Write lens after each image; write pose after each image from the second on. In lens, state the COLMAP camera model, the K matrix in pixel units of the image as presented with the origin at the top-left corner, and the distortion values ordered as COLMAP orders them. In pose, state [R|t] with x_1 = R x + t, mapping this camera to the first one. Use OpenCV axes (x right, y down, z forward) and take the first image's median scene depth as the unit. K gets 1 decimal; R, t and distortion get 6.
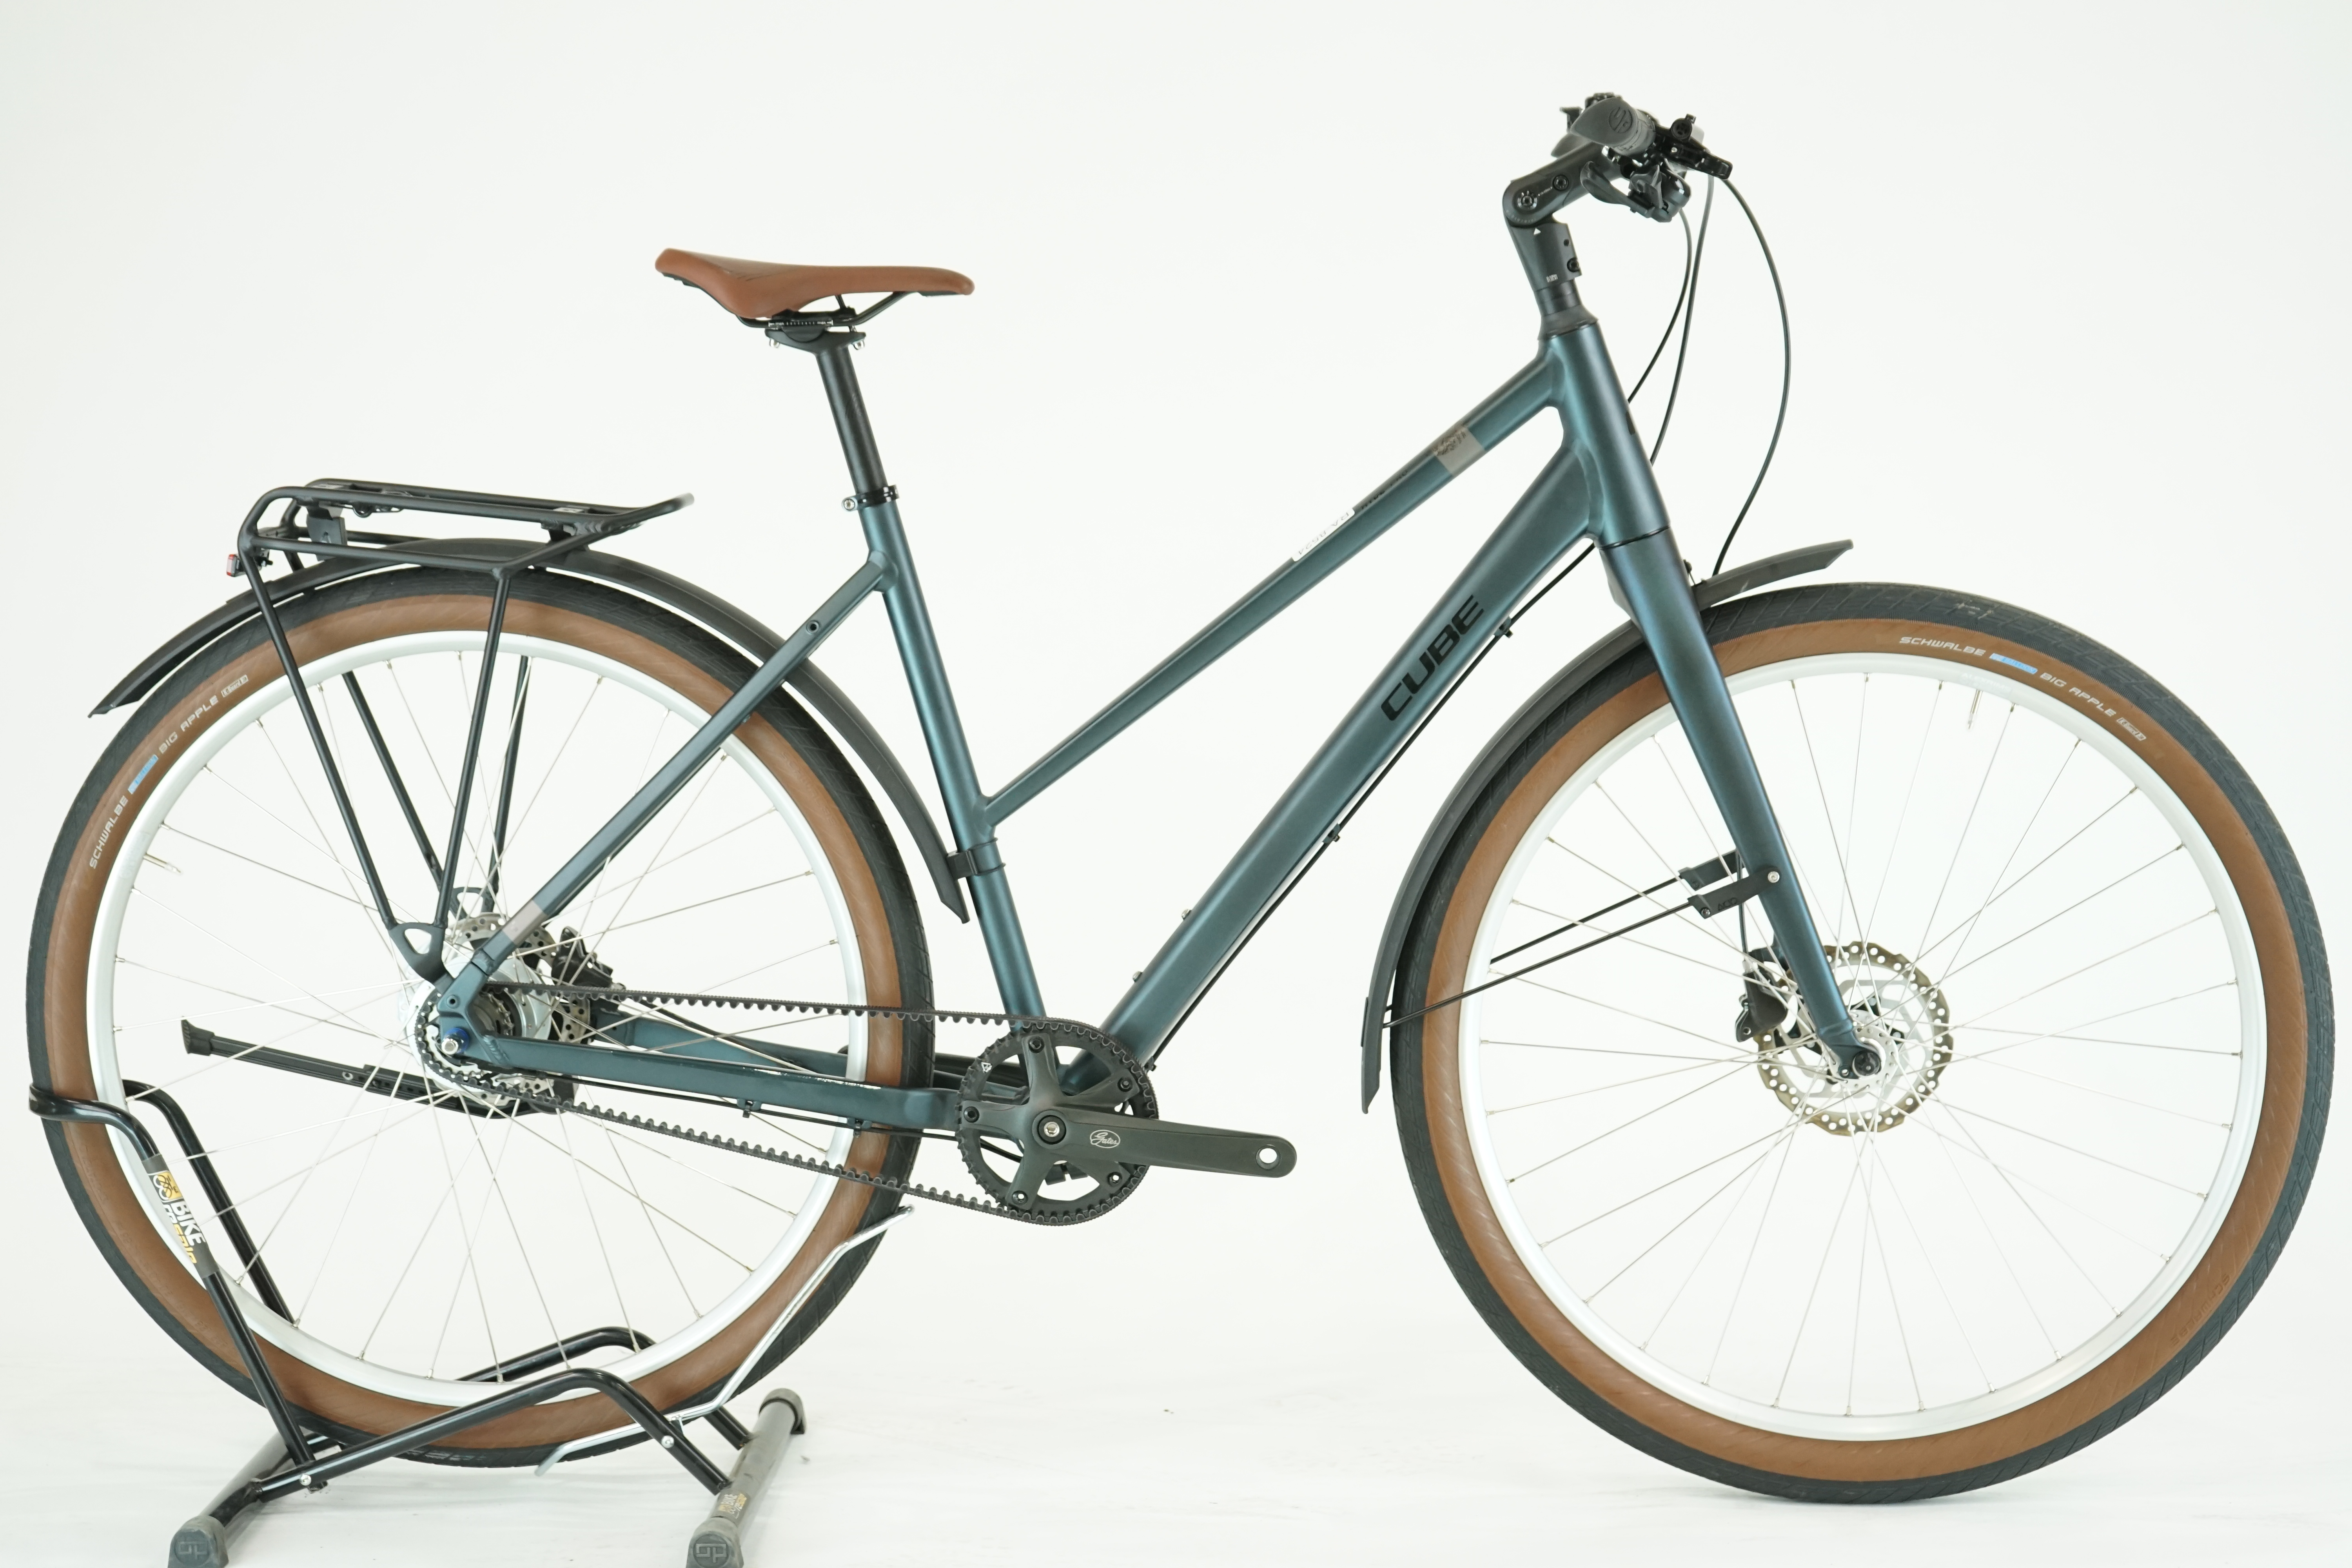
lens RADIAL K [[3892.6, 0, 1176.0], [0, 3892.6, 784.0], [0, 0, 1]] dist [-0.035040, -0.034431]
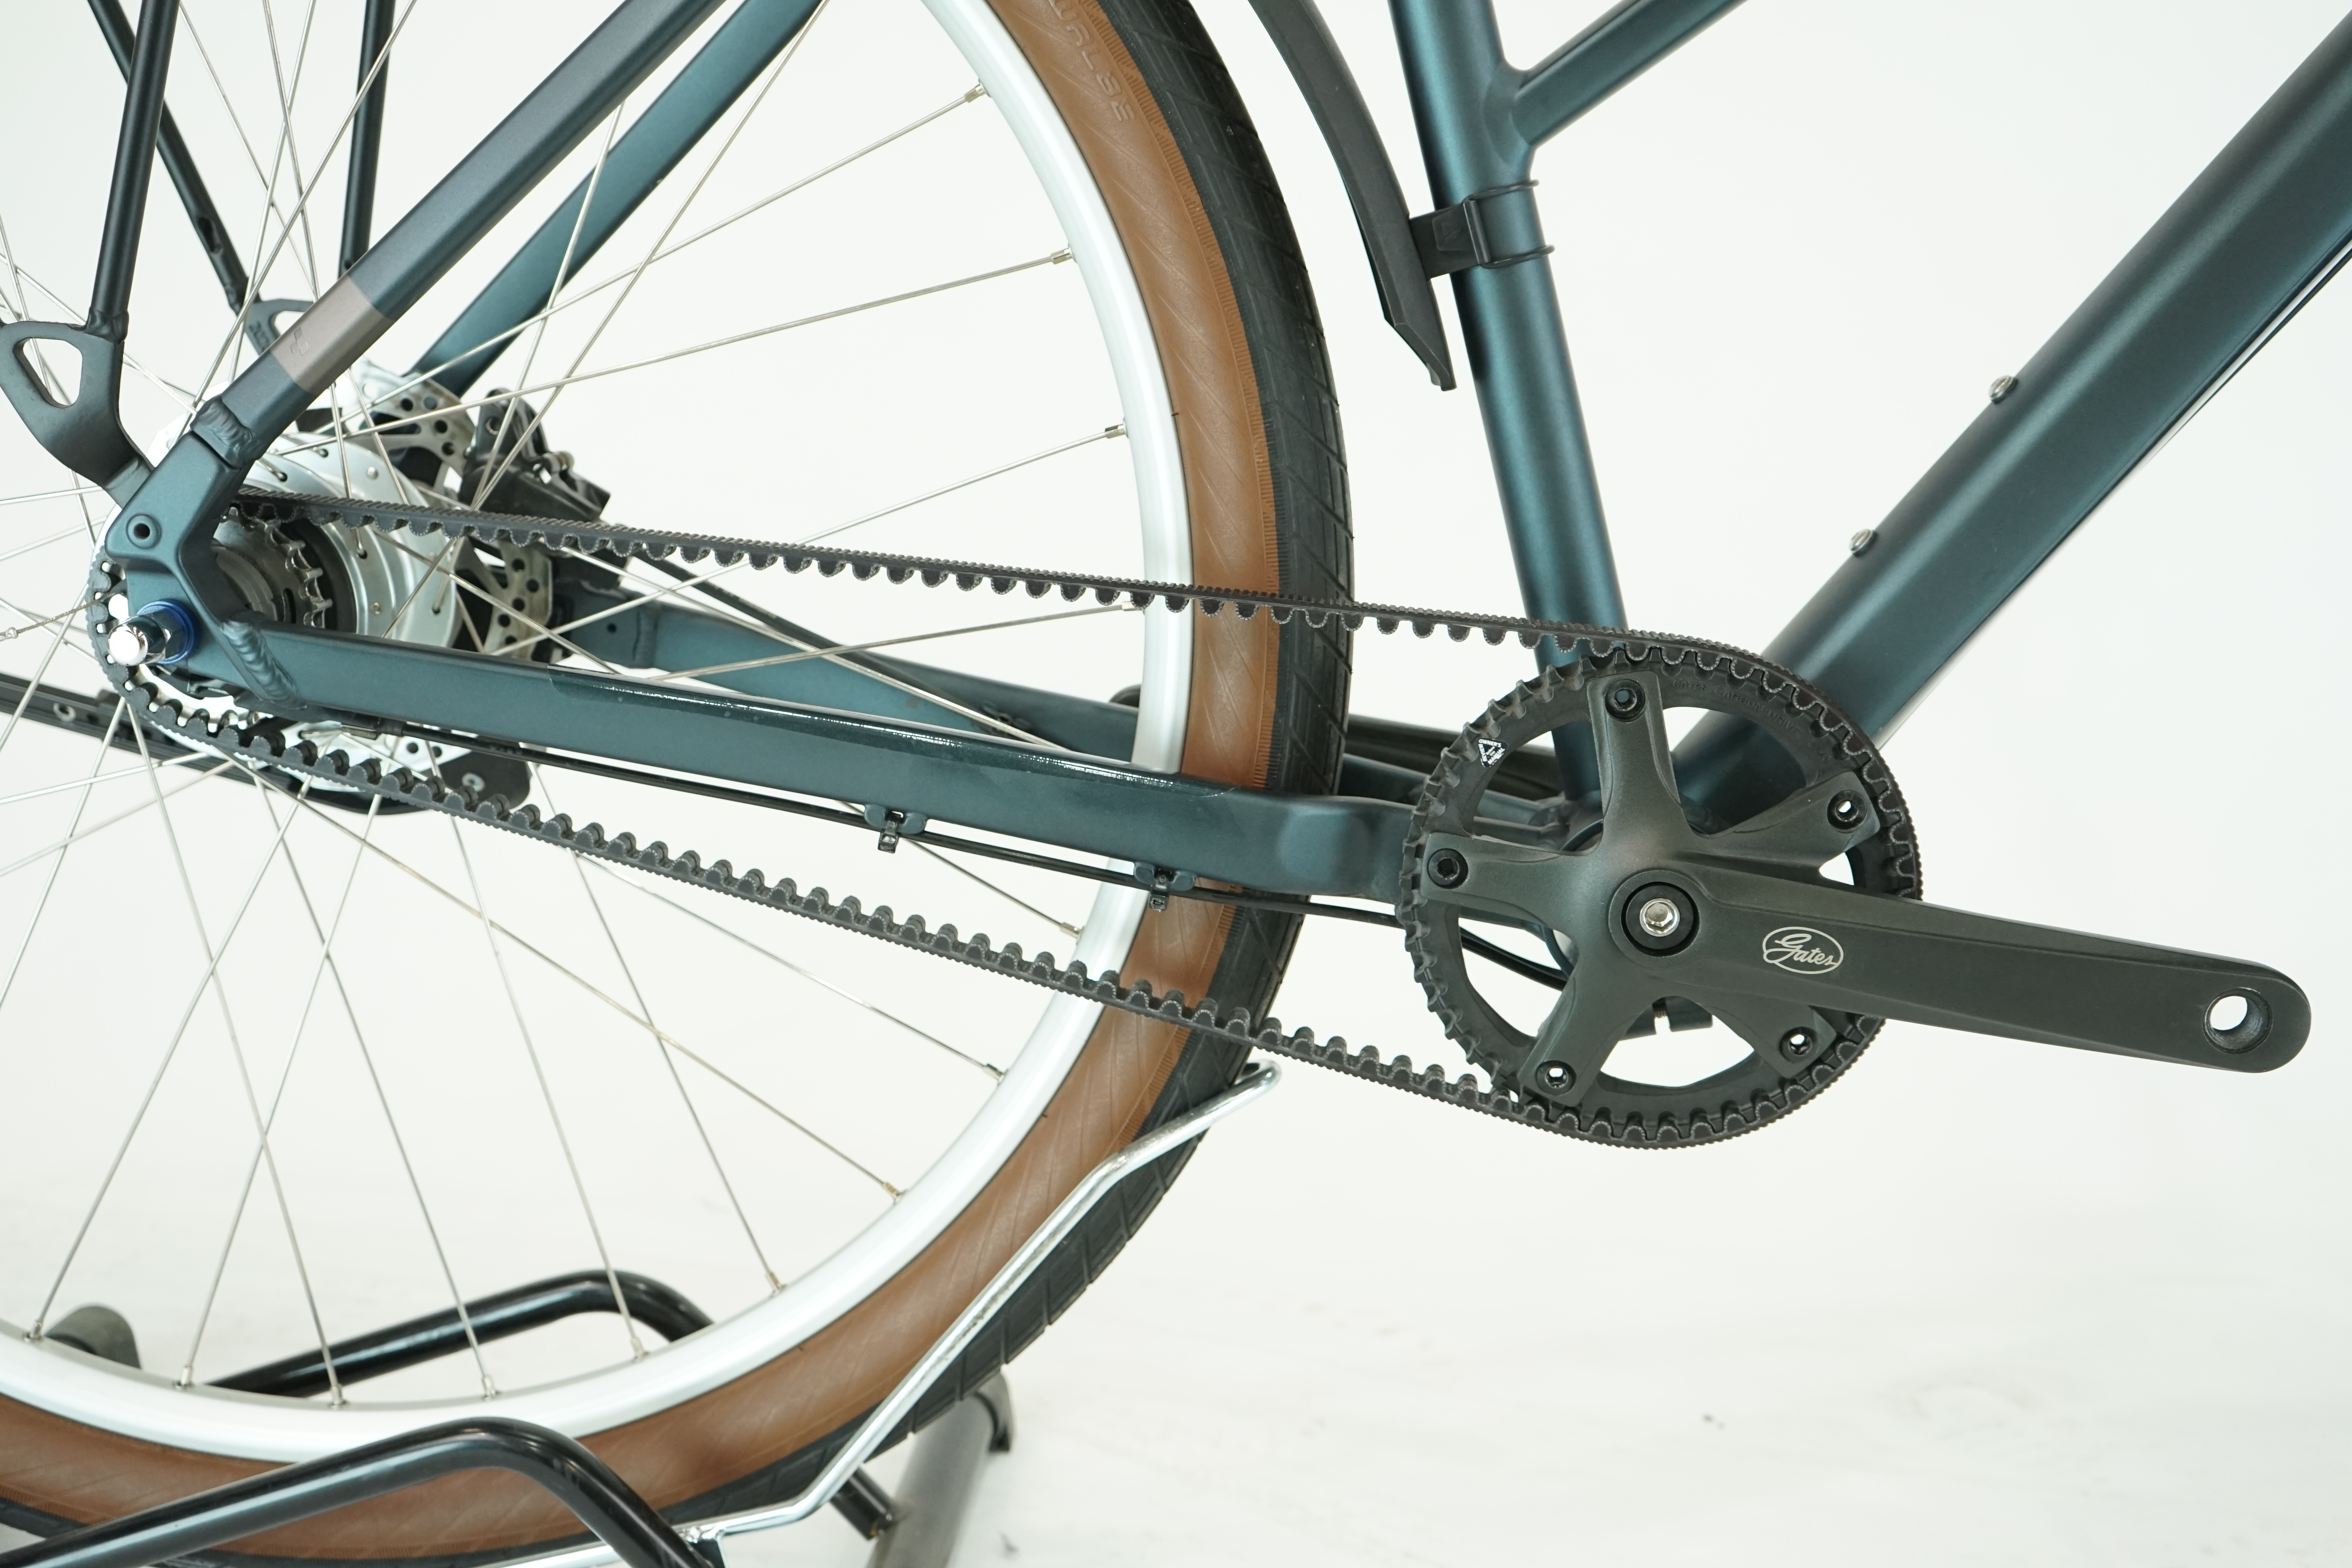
lens RADIAL K [[2575.1, 0, 1176.0], [0, 2575.1, 784.0], [0, 0, 1]] dist [-0.000582, 0.000220]
pose [[0.998430, 0.041066, -0.038087, -0.070210], [-0.037291, 0.994778, 0.095009, 0.051882], [0.041790, -0.093440, 0.994747, 0.731780]]
